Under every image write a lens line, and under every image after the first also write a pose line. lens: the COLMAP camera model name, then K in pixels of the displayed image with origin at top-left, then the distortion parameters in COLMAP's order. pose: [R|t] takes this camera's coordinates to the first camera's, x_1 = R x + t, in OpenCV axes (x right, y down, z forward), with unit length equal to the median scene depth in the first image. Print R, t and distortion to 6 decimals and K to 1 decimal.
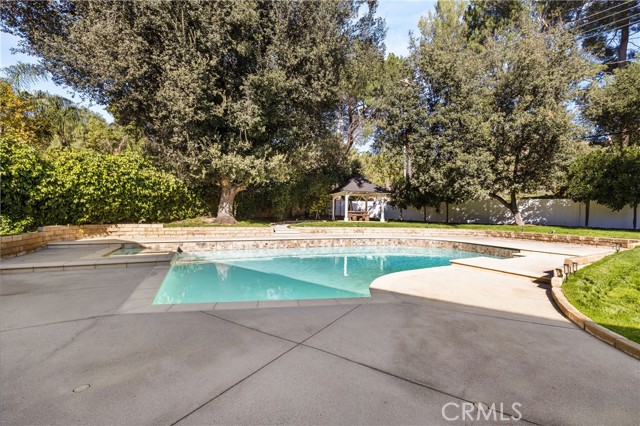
lens RADIAL K [[268.3, 0, 321.6], [0, 268.3, 211.9], [0, 0, 1]] dist [-0.000083, 0.000079]
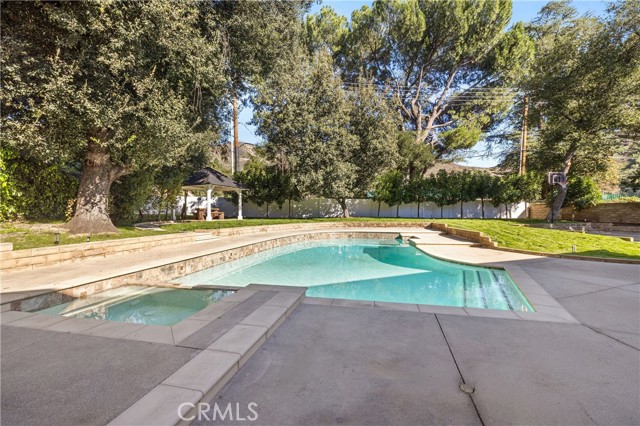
lens RADIAL K [[269.7, 0, 322.9], [0, 269.7, 217.6], [0, 0, 1]] dist [0.000349, -0.000058]
pose [[0.600197, -0.034274, 0.799117, -0.637475], [0.004814, 0.999218, 0.039241, -0.007284], [-0.799838, -0.019706, 0.599893, 0.364195]]
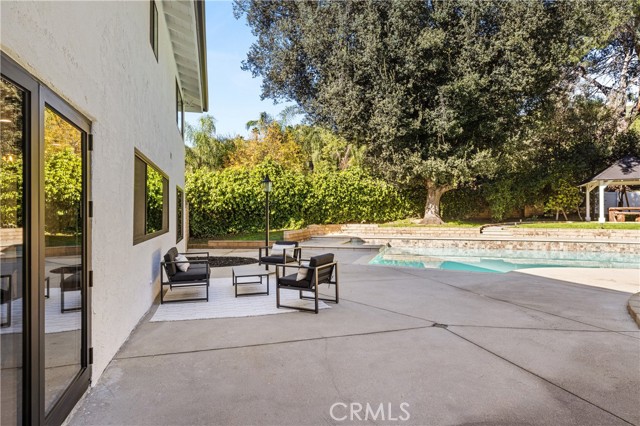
lens RADIAL K [[367.0, 0, 320.0], [0, 367.0, 213.0], [0, 0, 1]] dist [-0.004605, -0.001116]
pose [[0.754860, -0.022326, -0.655506, 0.286443], [0.022558, 0.999713, -0.008073, 0.003023], [0.655498, -0.008693, 0.755147, -0.400934]]
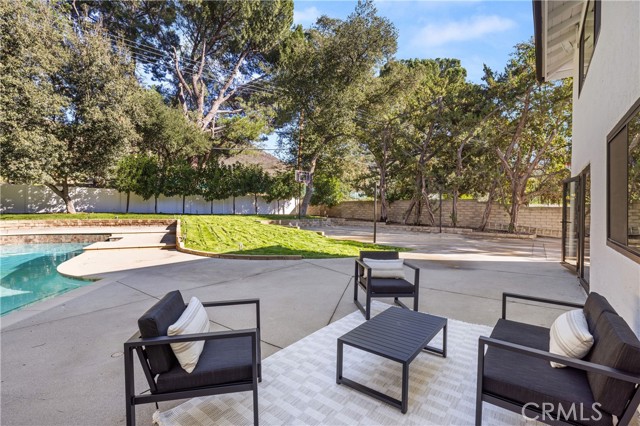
lens RADIAL K [[299.0, 0, 320.0], [0, 299.0, 213.0], [0, 0, 1]] dist [-0.000018, -0.000072]
pose [[0.084001, -0.033115, 0.995915, -0.401781], [-0.019794, 0.999195, 0.034894, -0.010212], [-0.996269, -0.022644, 0.083278, -0.009183]]
